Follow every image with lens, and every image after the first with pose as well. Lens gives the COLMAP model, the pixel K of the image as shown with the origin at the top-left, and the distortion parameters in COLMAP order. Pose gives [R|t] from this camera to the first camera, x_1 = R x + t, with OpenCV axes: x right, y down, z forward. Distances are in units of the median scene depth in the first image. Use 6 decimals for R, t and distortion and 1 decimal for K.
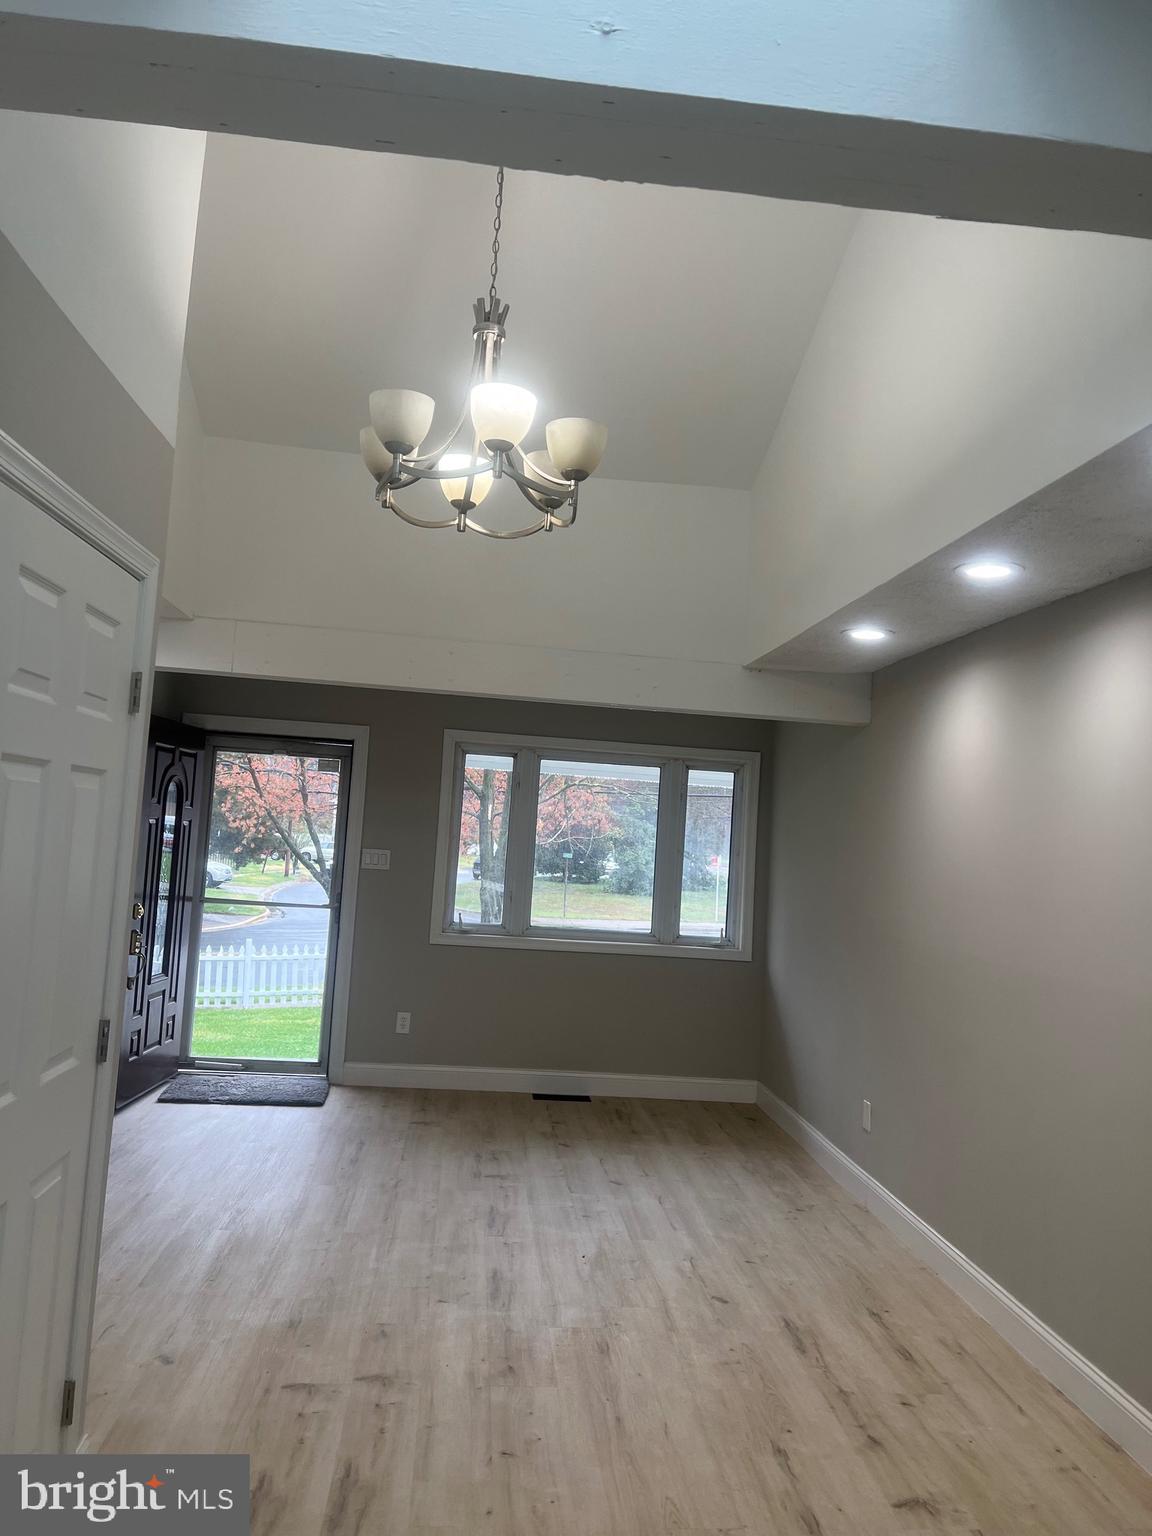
lens RADIAL K [[1150.0, 0, 588.2], [0, 1150.0, 768.6], [0, 0, 1]] dist [0.062120, -0.073274]
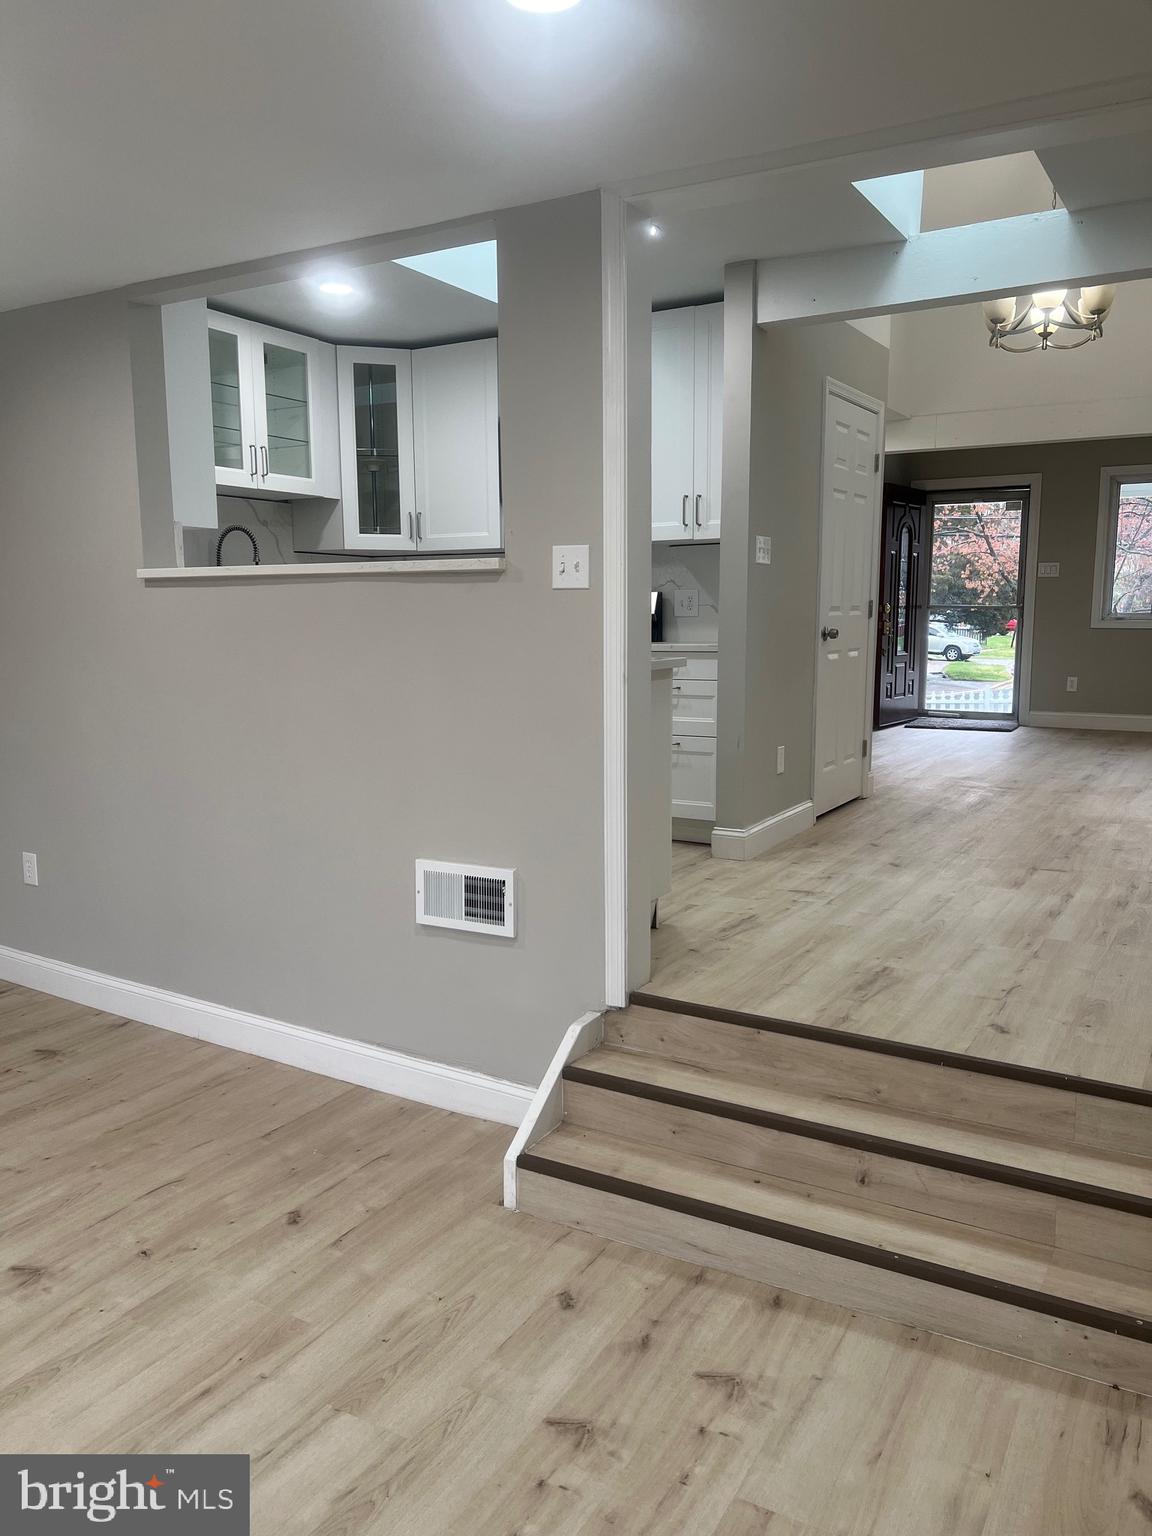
lens RADIAL K [[1150.0, 0, 581.3], [0, 1150.0, 769.7], [0, 0, 1]] dist [0.062120, -0.073274]
pose [[0.805933, 0.019683, -0.591680, 0.267874], [0.089949, 0.983772, 0.155247, 0.064588], [0.585134, -0.178339, 0.791084, -0.668423]]
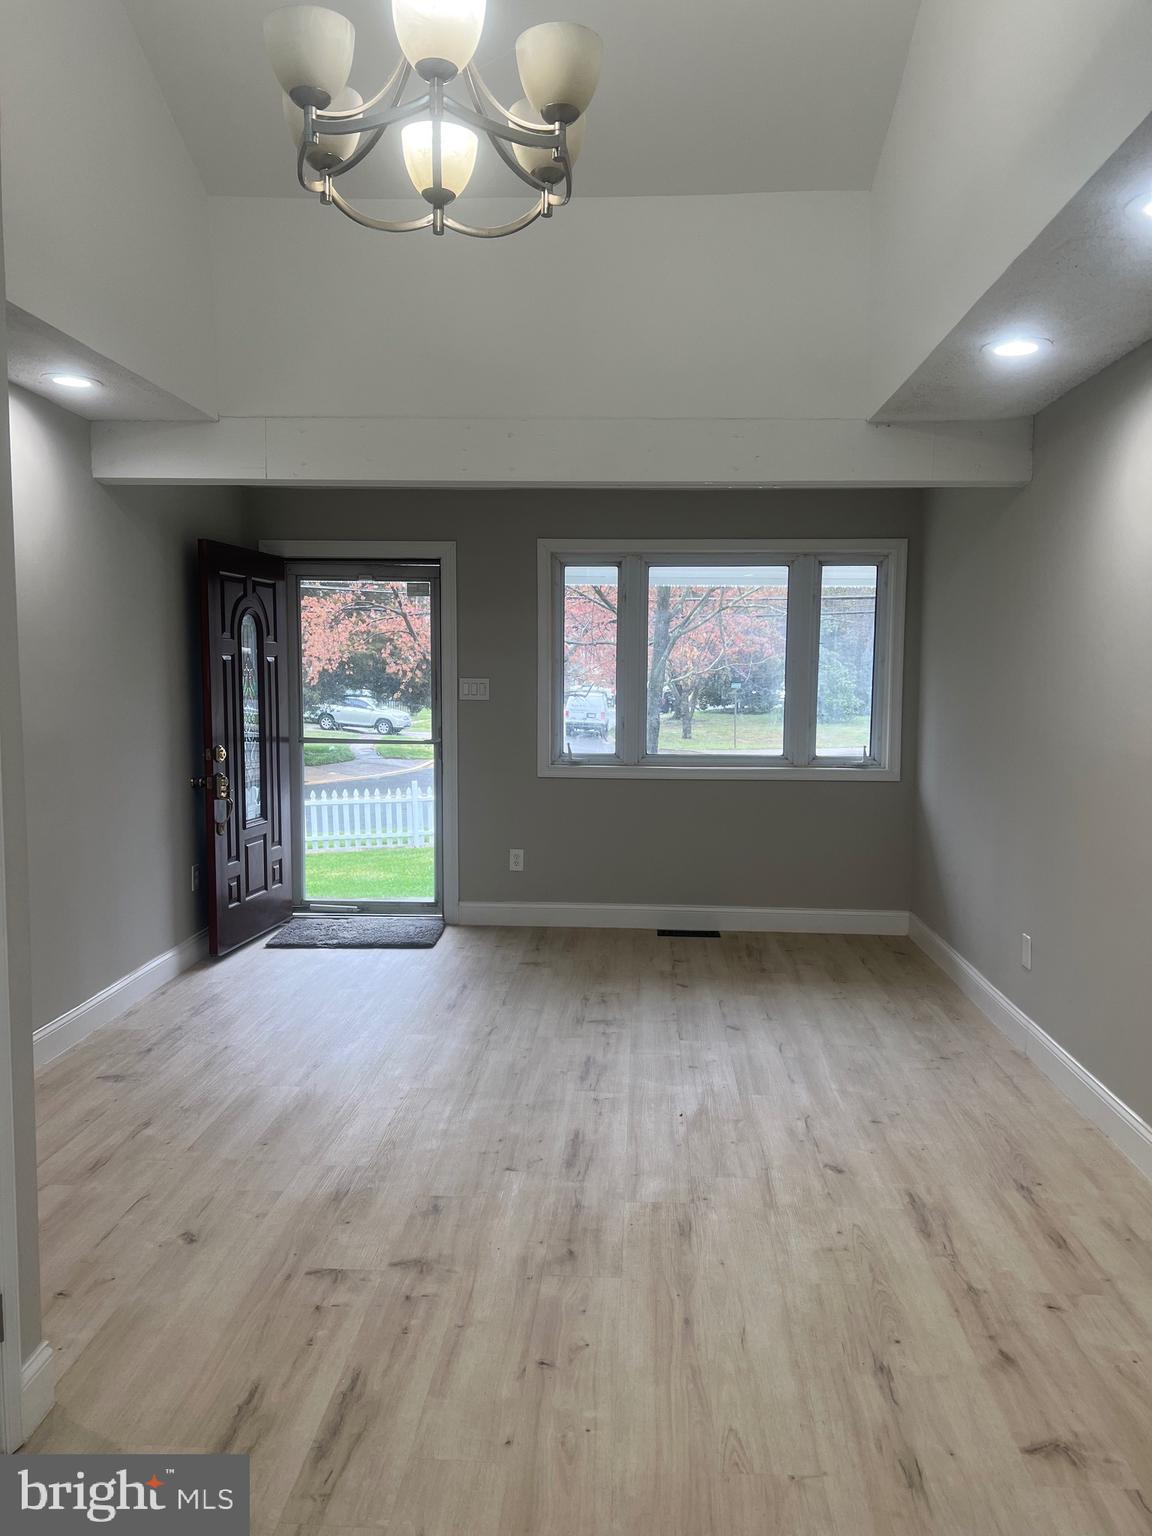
lens RADIAL K [[1150.0, 0, 583.1], [0, 1150.0, 783.2], [0, 0, 1]] dist [0.062120, -0.073274]
pose [[0.986514, -0.040671, -0.158544, 0.060214], [0.064790, 0.986551, 0.150063, 0.028270], [0.150309, -0.158311, 0.975882, 0.140740]]
